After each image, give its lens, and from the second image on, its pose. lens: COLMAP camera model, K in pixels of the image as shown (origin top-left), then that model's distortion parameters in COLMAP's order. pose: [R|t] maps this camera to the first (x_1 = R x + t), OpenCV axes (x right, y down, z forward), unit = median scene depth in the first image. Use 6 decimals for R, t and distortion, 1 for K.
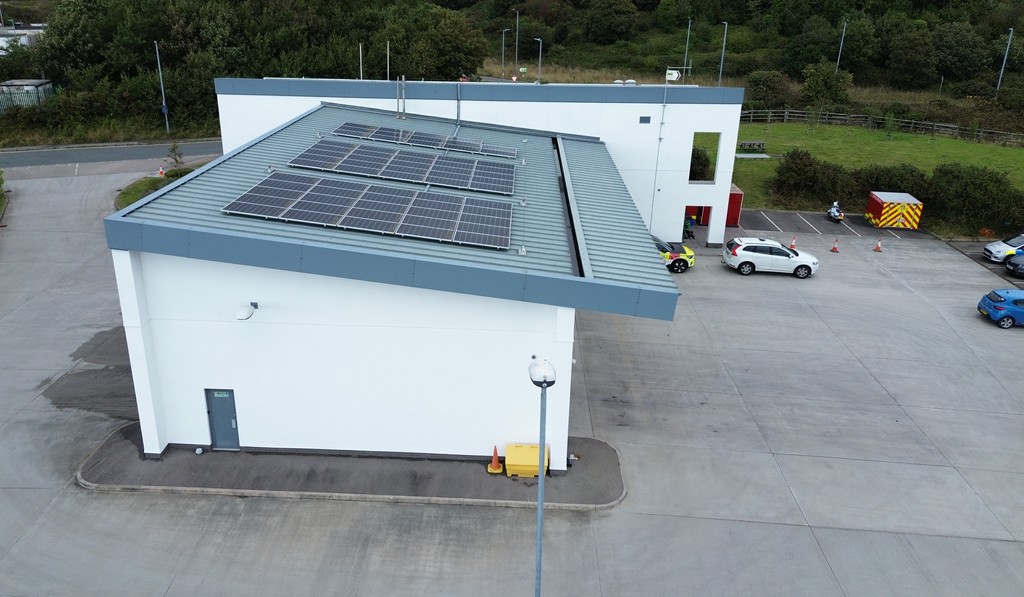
lens RADIAL K [[775.6, 0, 478.3], [0, 775.6, 286.3], [0, 0, 1]] dist [0.052388, -0.037345]
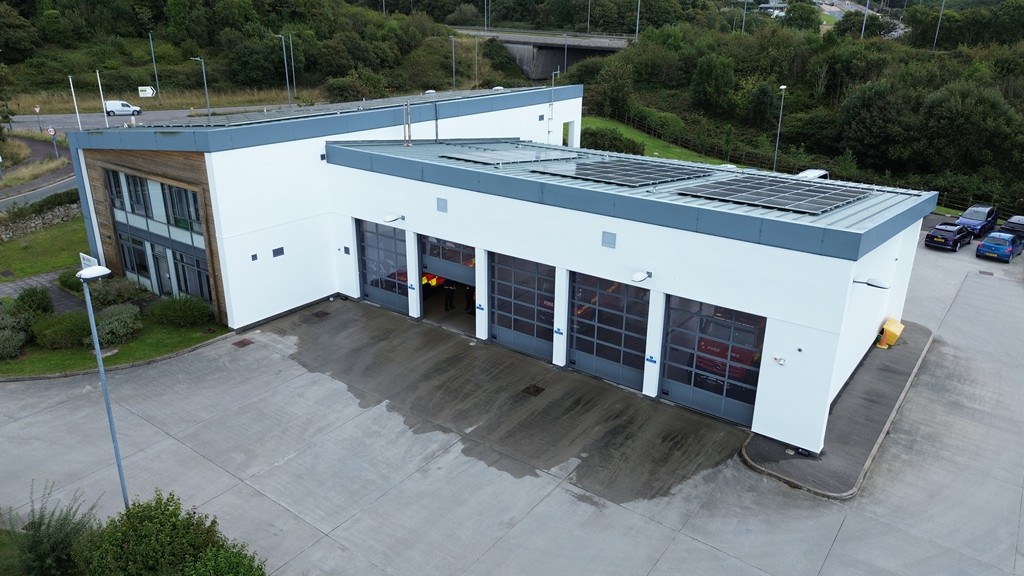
lens RADIAL K [[723.6, 0, 511.6], [0, 723.6, 287.4], [0, 0, 1]] dist [0.066219, -0.058496]
pose [[0.548391, -0.299943, 0.780578, -0.904170], [0.291689, 0.943441, 0.157599, -0.183608], [-0.783699, 0.141260, 0.604864, 0.462272]]
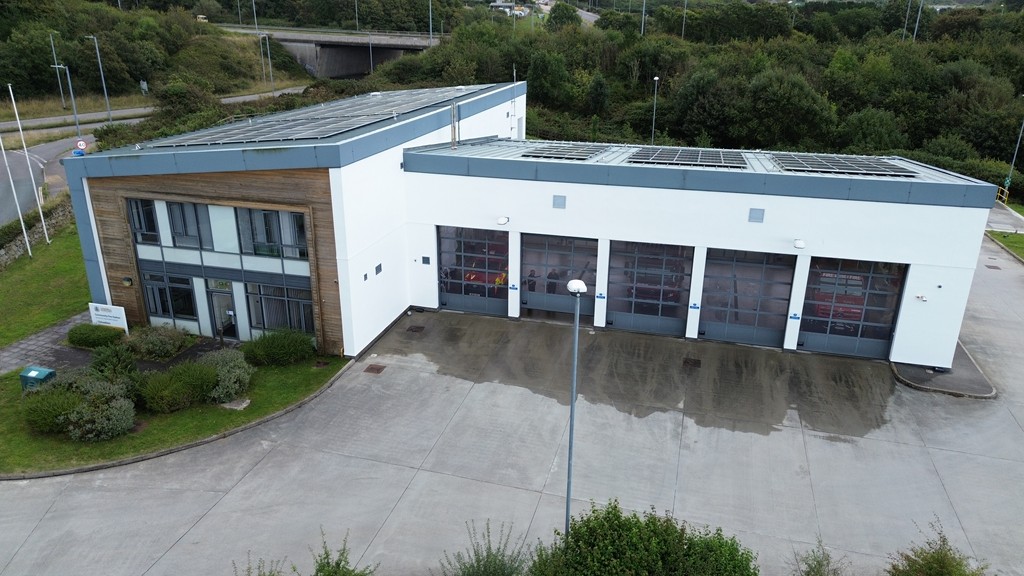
lens RADIAL K [[723.6, 0, 511.0], [0, 723.6, 287.4], [0, 0, 1]] dist [0.066219, -0.058496]
pose [[0.200554, -0.353998, 0.913490, -1.098863], [0.339575, 0.899748, 0.274120, -0.330495], [-0.918949, 0.255222, 0.300657, 0.846360]]
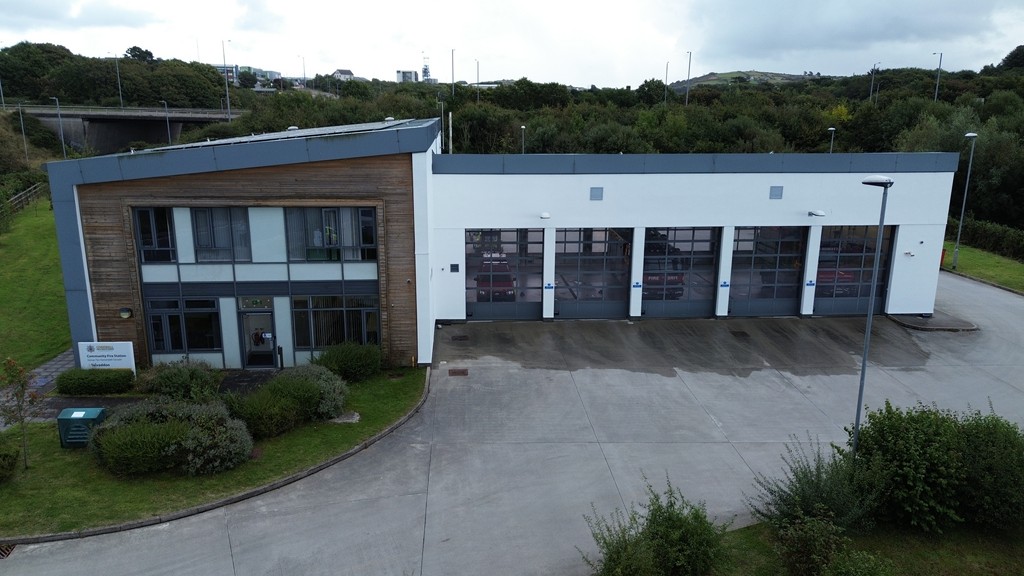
lens RADIAL K [[723.6, 0, 510.5], [0, 723.6, 288.2], [0, 0, 1]] dist [0.066219, -0.058496]
pose [[-0.136861, -0.247686, 0.959125, -1.120011], [0.342912, 0.896526, 0.280451, -0.345923], [-0.929344, 0.367278, -0.037765, 1.202291]]
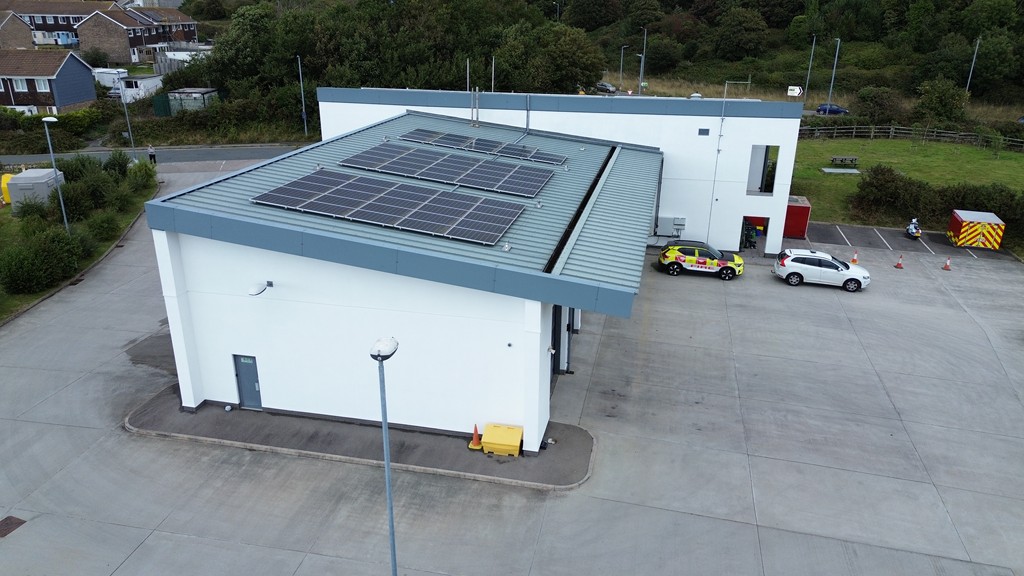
lens RADIAL K [[723.6, 0, 512.7], [0, 723.6, 285.8], [0, 0, 1]] dist [0.066219, -0.058496]
pose [[0.987018, 0.053548, -0.151418, 0.141431], [-0.053753, 0.998550, 0.002742, 0.003365], [0.151345, 0.005433, 0.988466, -0.001281]]
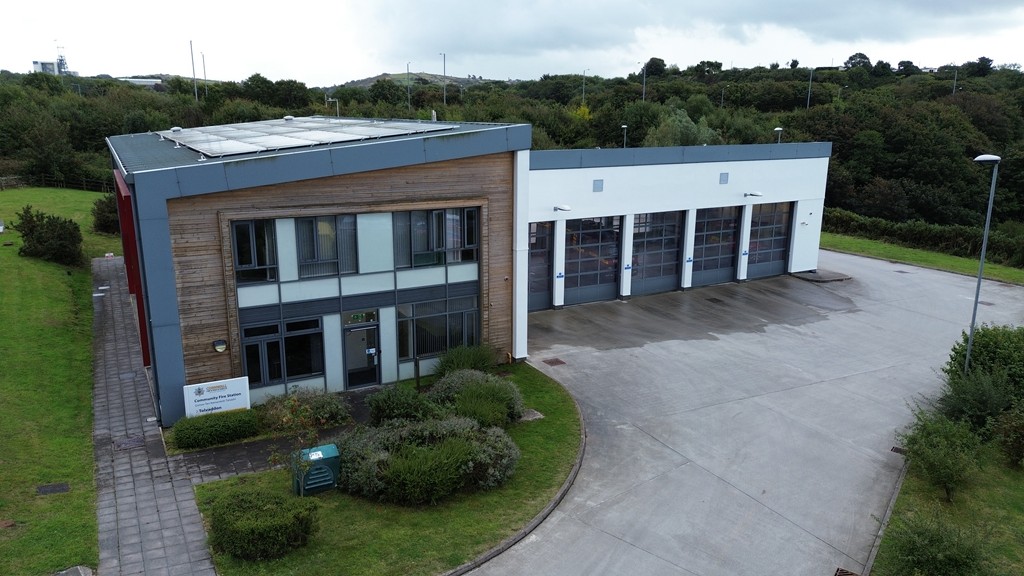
lens RADIAL K [[723.6, 0, 510.9], [0, 723.6, 286.9], [0, 0, 1]] dist [0.066219, -0.058496]
pose [[-0.537324, -0.211303, 0.816477, -1.005358], [0.287928, 0.863980, 0.413082, -0.478656], [-0.792705, 0.457045, -0.403397, 1.568534]]
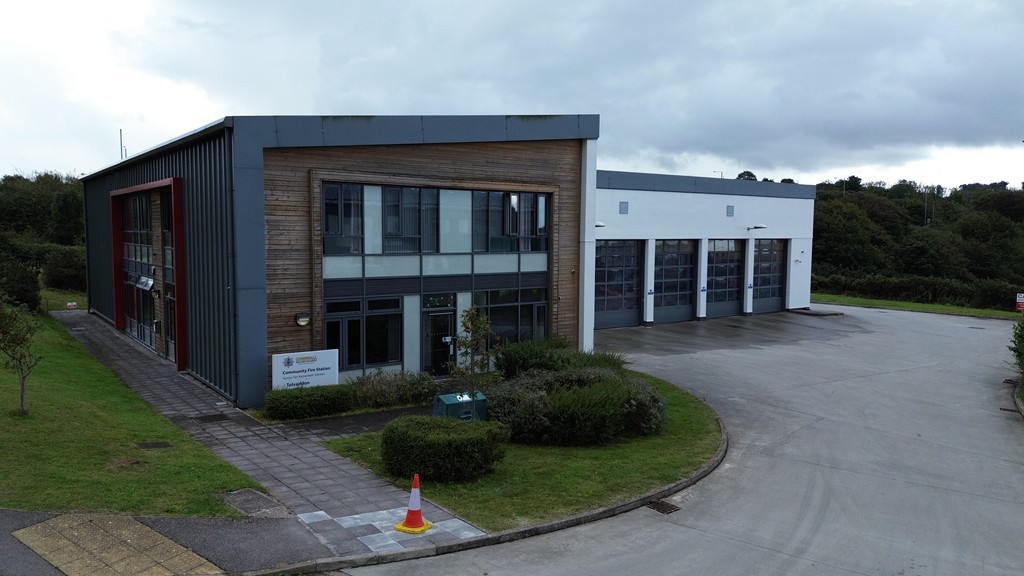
lens RADIAL K [[723.6, 0, 510.9], [0, 723.6, 286.1], [0, 0, 1]] dist [0.066219, -0.058496]
pose [[-0.641918, -0.073950, 0.763199, -0.904342], [0.257732, 0.916618, 0.305591, -0.403232], [-0.722160, 0.392865, -0.569334, 1.728820]]
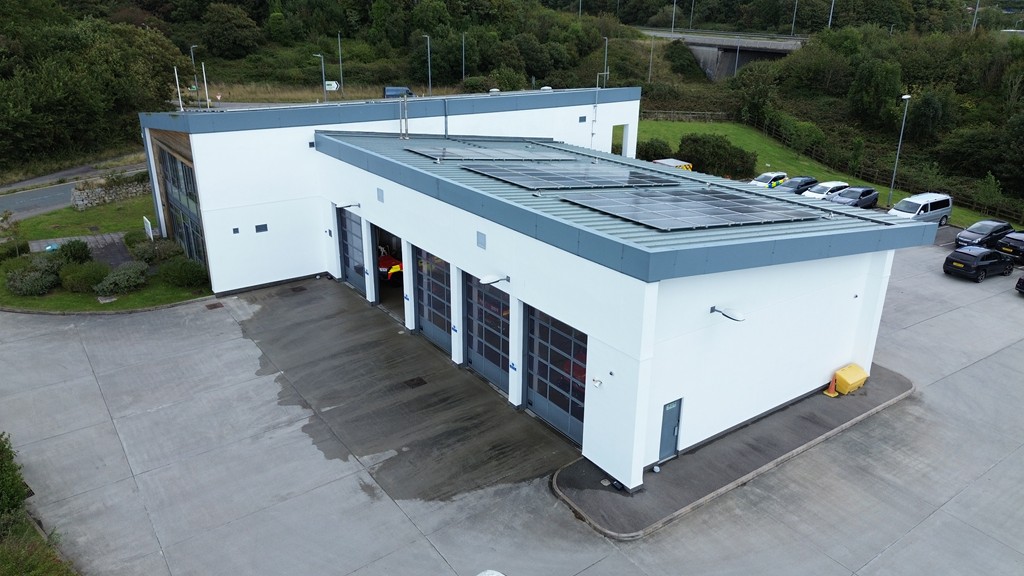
lens RADIAL K [[723.6, 0, 511.8], [0, 723.6, 286.9], [0, 0, 1]] dist [0.066219, -0.058496]
pose [[0.777378, -0.224332, 0.587672, -0.676760], [0.220459, 0.972153, 0.079475, -0.090806], [-0.589136, 0.067775, 0.805186, 0.226268]]
